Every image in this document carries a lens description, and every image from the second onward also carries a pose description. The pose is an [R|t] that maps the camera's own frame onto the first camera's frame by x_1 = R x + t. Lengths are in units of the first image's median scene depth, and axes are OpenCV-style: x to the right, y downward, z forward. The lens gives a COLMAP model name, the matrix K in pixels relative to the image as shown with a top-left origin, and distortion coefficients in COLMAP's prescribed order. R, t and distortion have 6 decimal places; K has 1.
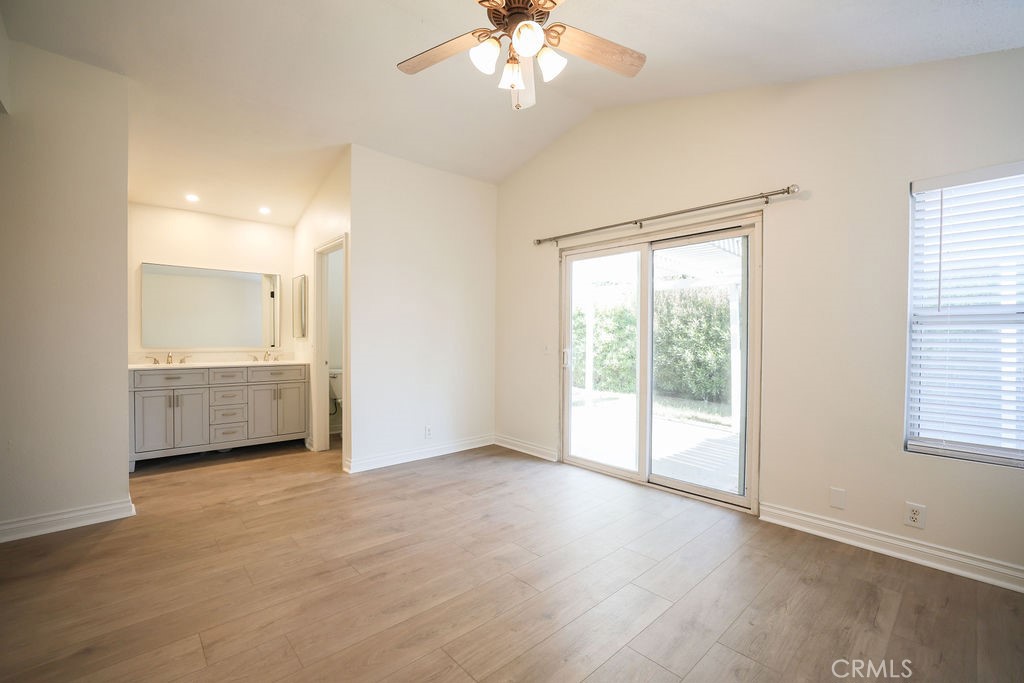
lens RADIAL K [[438.5, 0, 512.0], [0, 438.5, 341.5], [0, 0, 1]] dist [-0.057900, 0.024791]
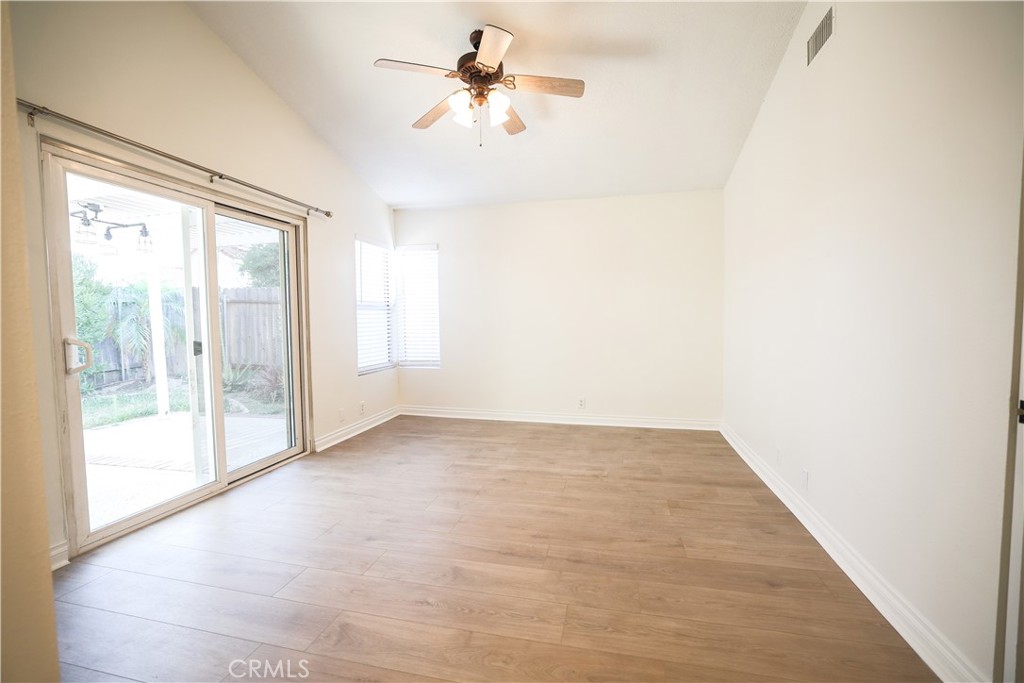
lens RADIAL K [[438.5, 0, 512.0], [0, 438.5, 341.5], [0, 0, 1]] dist [-0.057900, 0.024791]
pose [[-0.562675, -0.047743, 0.825299, -1.028110], [0.009515, 0.997891, 0.064214, -0.013894], [-0.826624, 0.043984, -0.561034, 1.477558]]
